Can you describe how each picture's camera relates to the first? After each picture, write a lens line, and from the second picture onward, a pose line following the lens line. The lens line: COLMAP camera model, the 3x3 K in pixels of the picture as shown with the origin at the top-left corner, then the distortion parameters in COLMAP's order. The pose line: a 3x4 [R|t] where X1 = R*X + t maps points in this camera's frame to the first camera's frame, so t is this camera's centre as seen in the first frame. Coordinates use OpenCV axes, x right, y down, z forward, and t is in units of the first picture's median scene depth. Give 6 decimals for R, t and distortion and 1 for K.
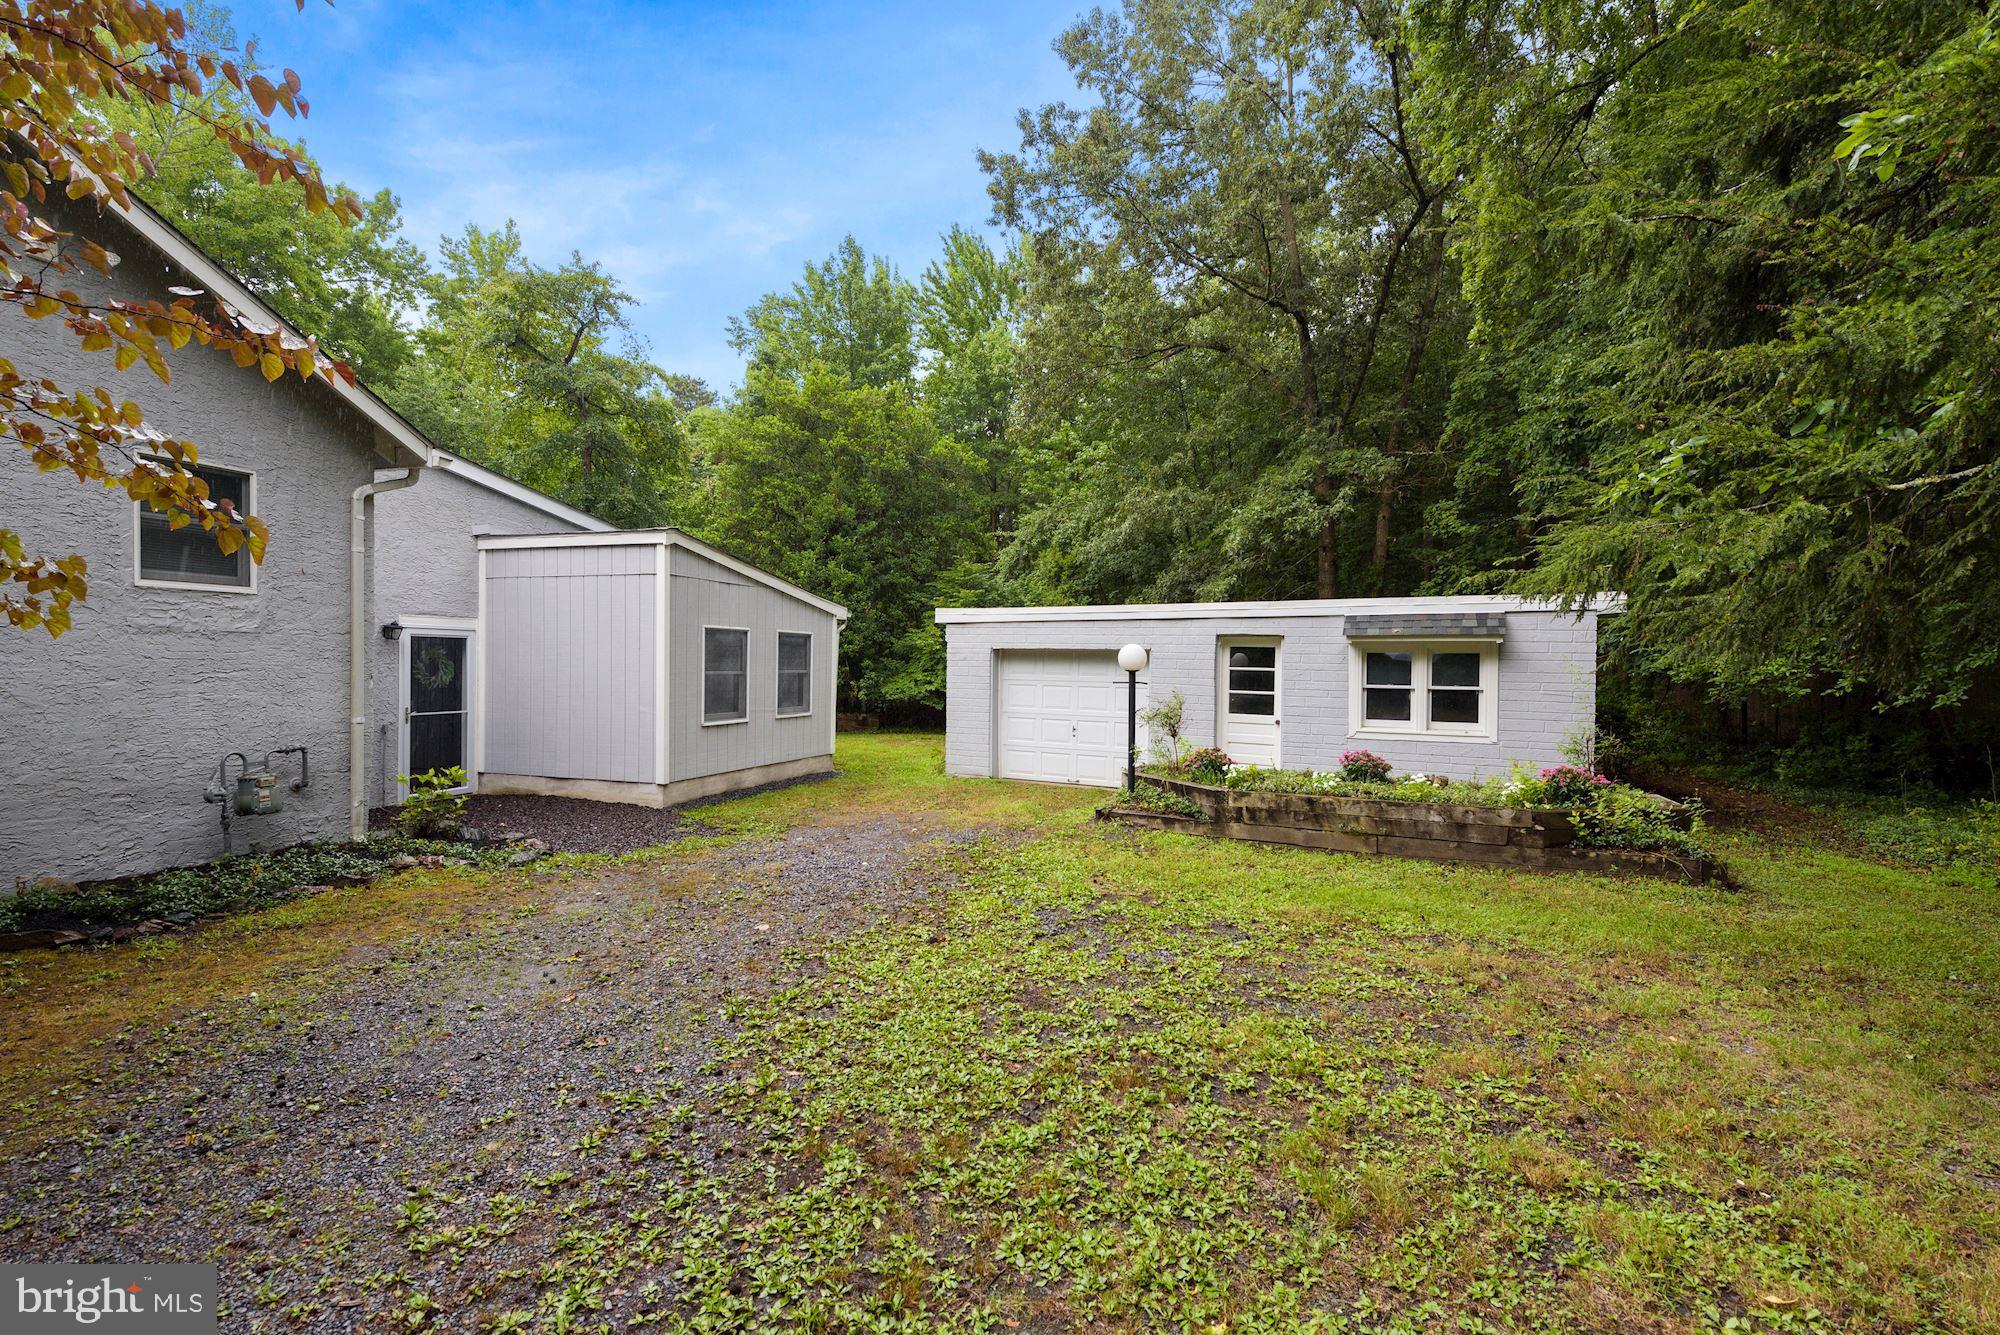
lens RADIAL K [[886.1, 0, 1006.1], [0, 886.1, 672.9], [0, 0, 1]] dist [0.004338, 0.000495]
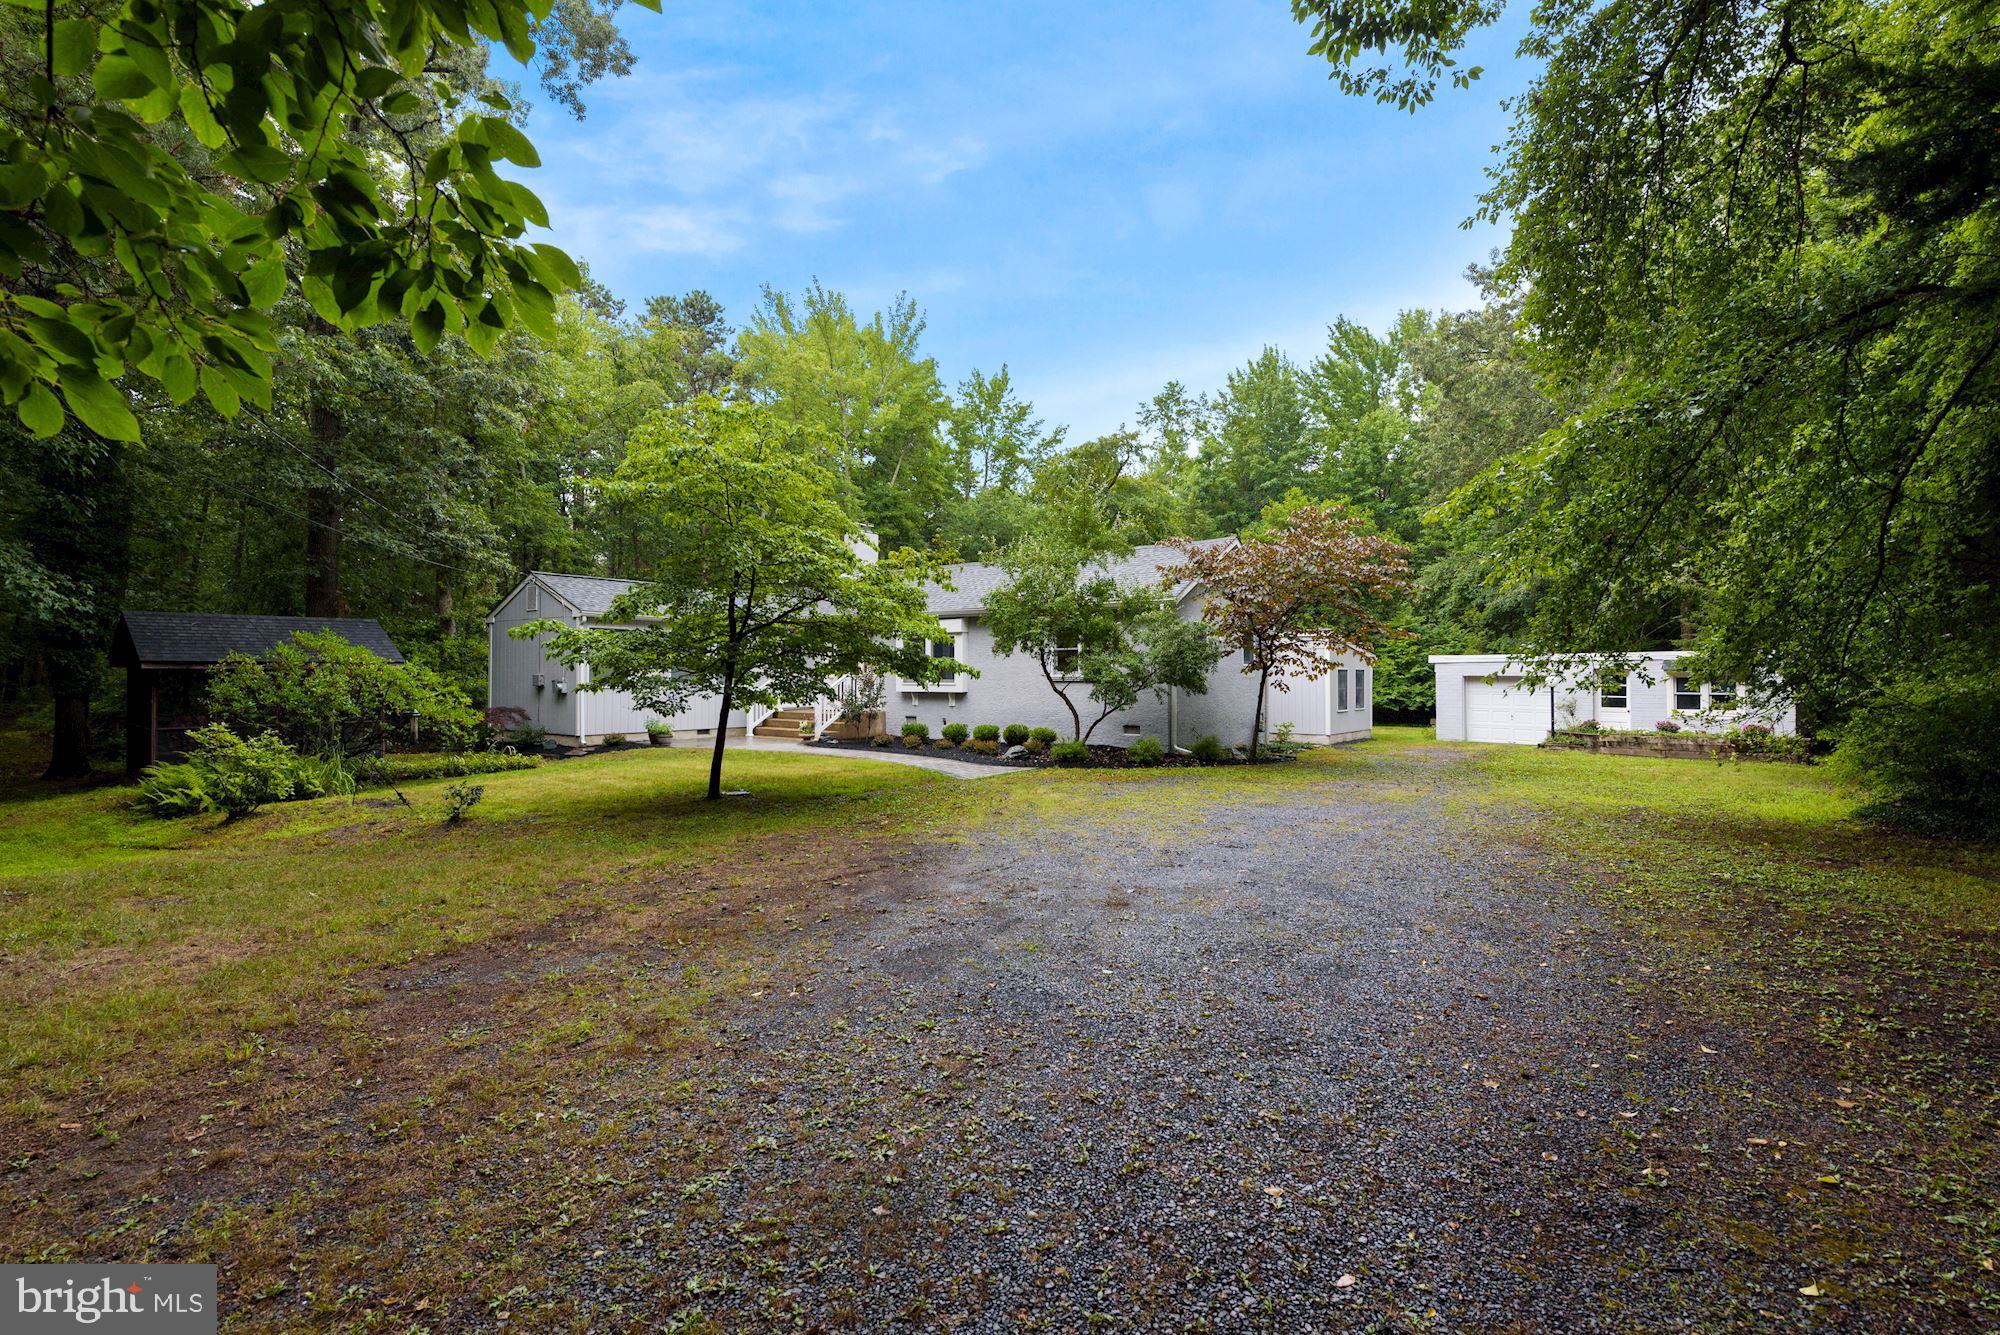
lens RADIAL K [[933.2, 0, 1003.7], [0, 933.2, 667.4], [0, 0, 1]] dist [0.001940, 0.000062]
pose [[0.943790, -0.014235, -0.330239, -0.287246], [0.006819, 0.999698, -0.023604, -0.004028], [0.330475, 0.020025, 0.943602, -1.269955]]
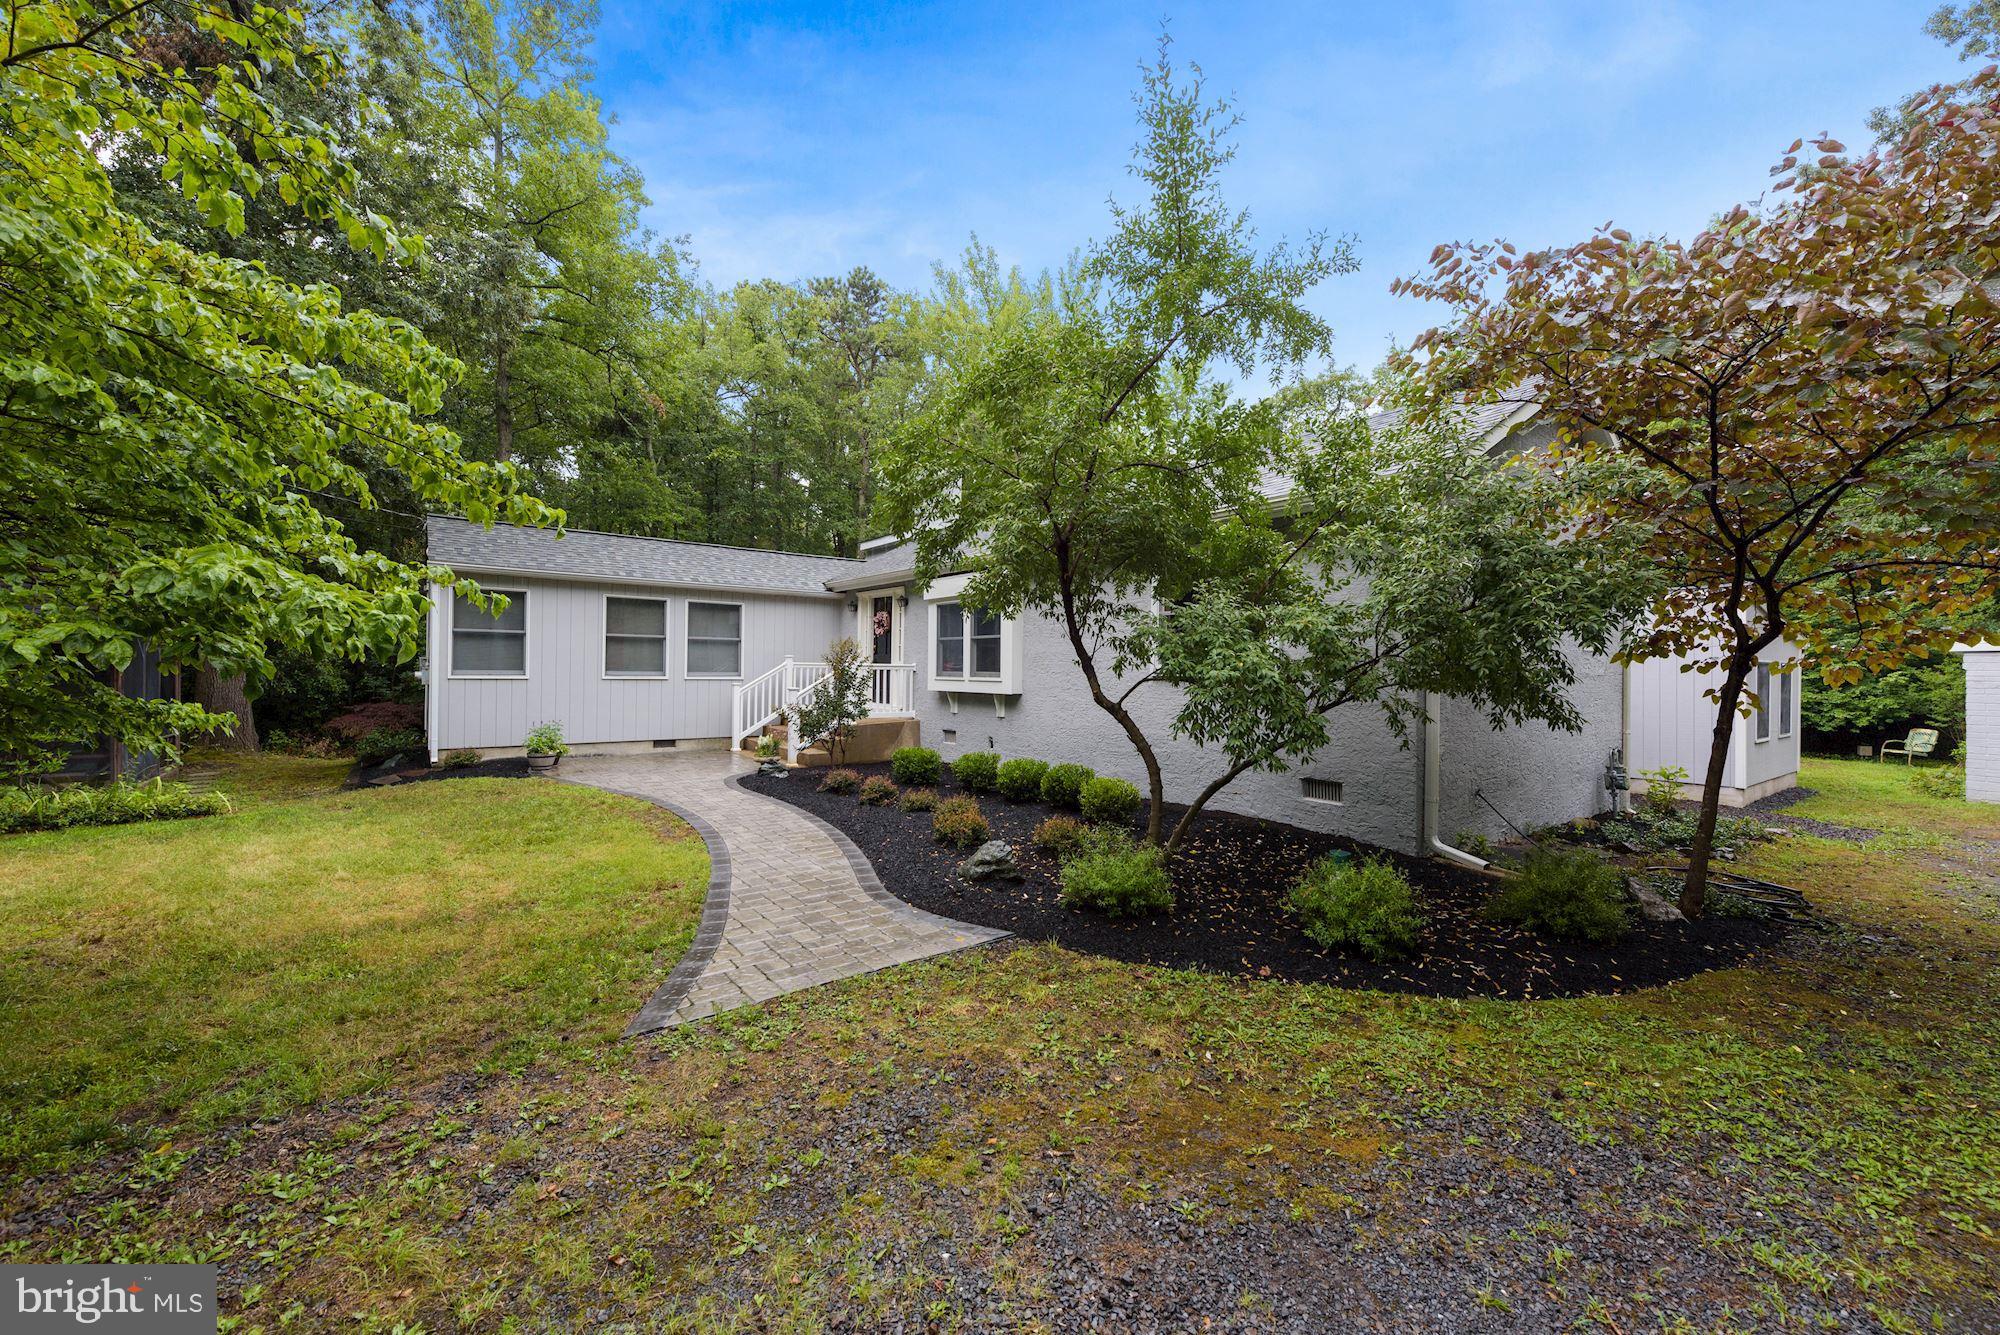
lens RADIAL K [[782.1, 0, 1004.5], [0, 782.1, 667.2], [0, 0, 1]] dist [0.004550, -0.000151]
pose [[0.818721, -0.004295, -0.574176, -0.453864], [-0.008205, 0.999782, -0.019178, -0.012016], [0.574133, 0.020413, 0.818507, -0.376575]]
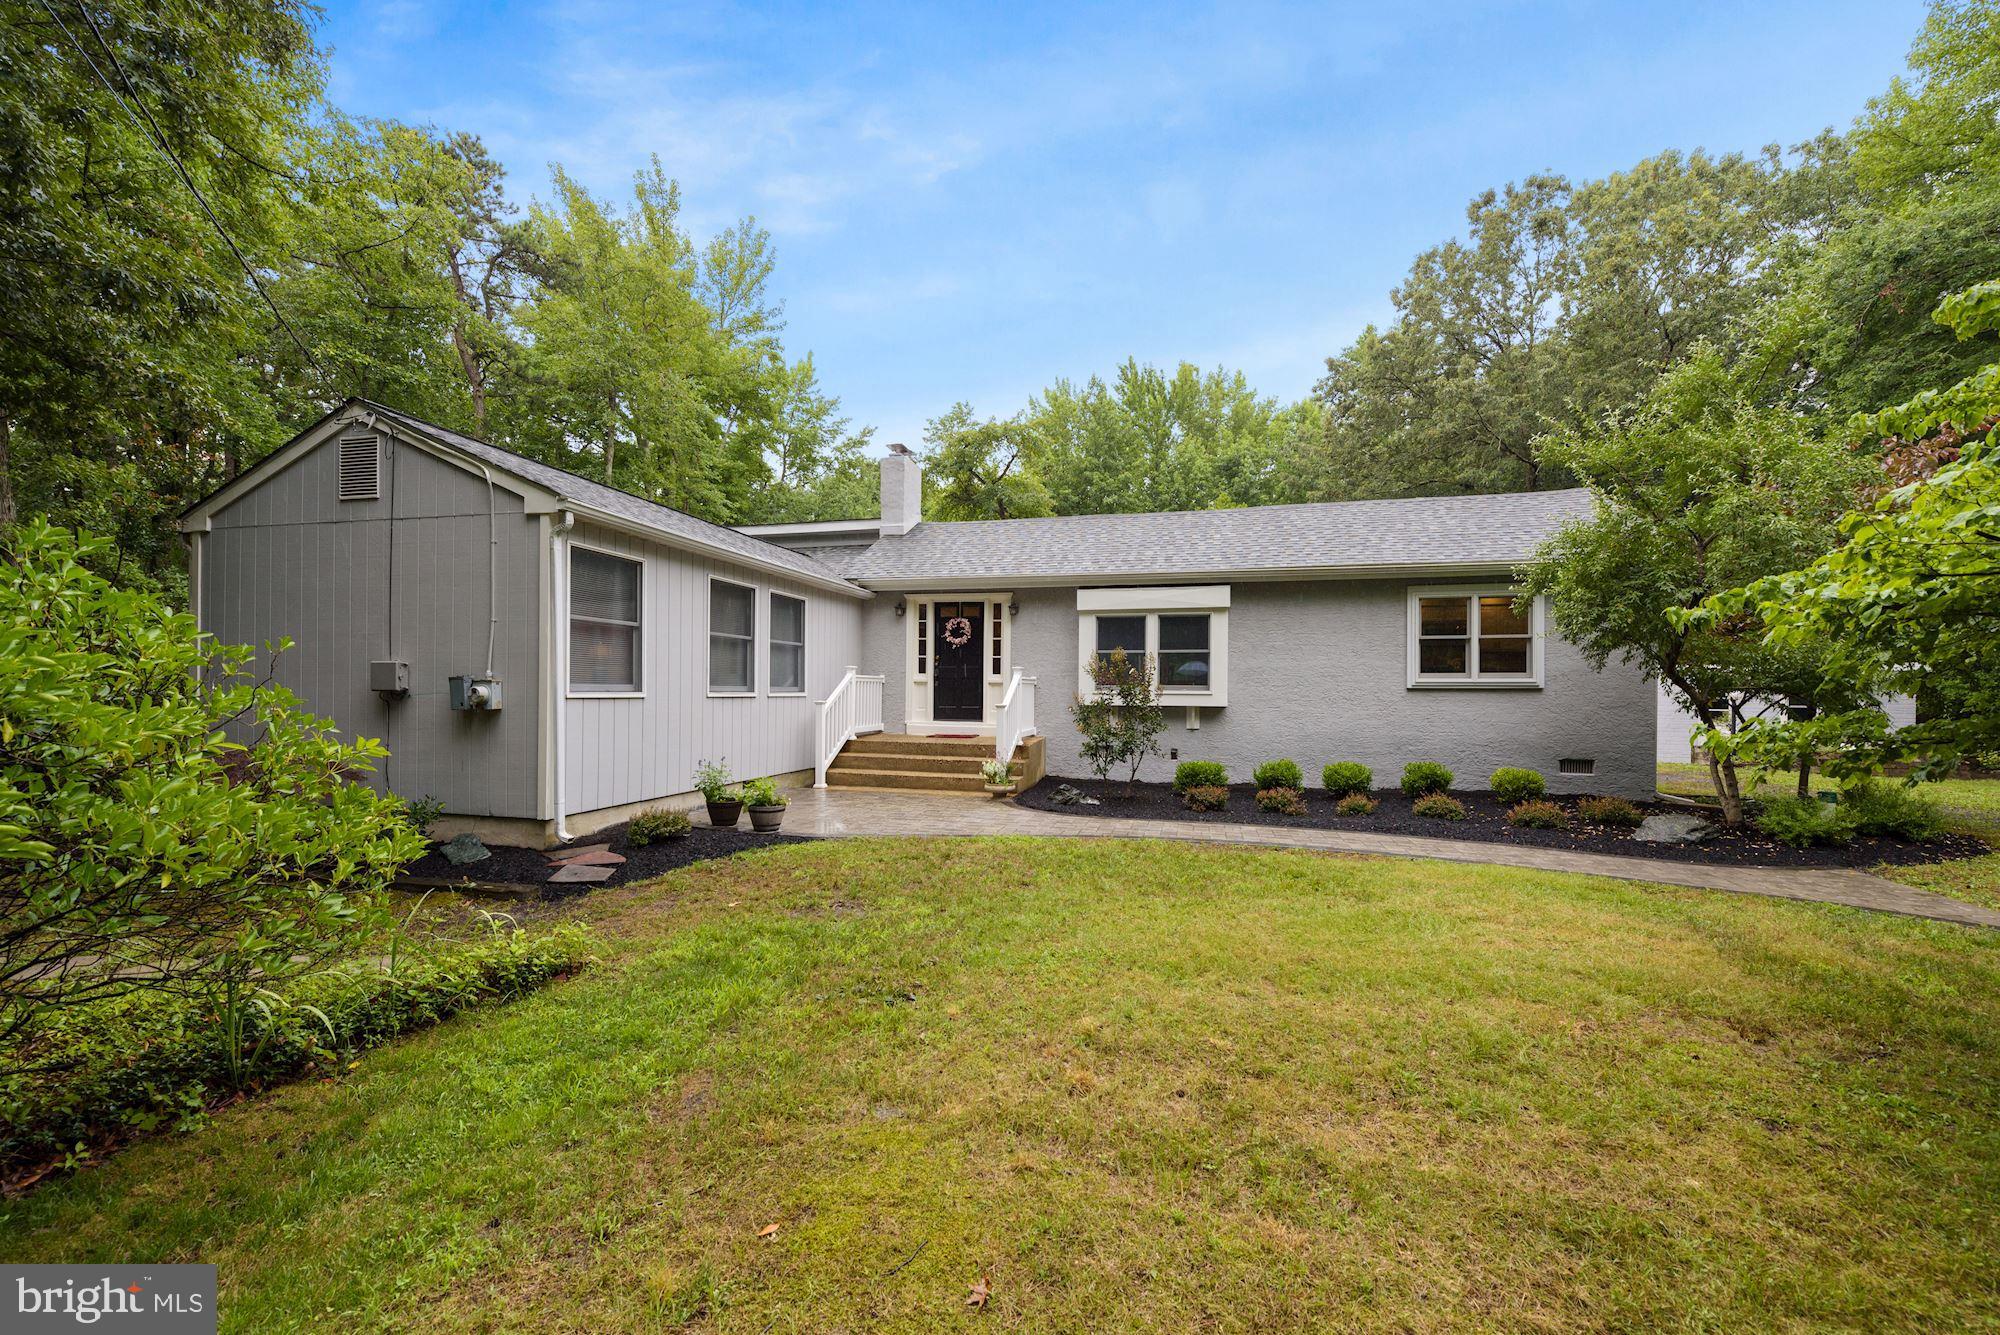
lens RADIAL K [[782.1, 0, 999.6], [0, 782.1, 704.0], [0, 0, 1]] dist [0.004550, -0.000151]
pose [[0.998198, -0.004643, 0.059825, -1.212543], [0.004187, 0.999961, 0.007743, -0.010665], [-0.059859, -0.007479, 0.998179, -0.553190]]
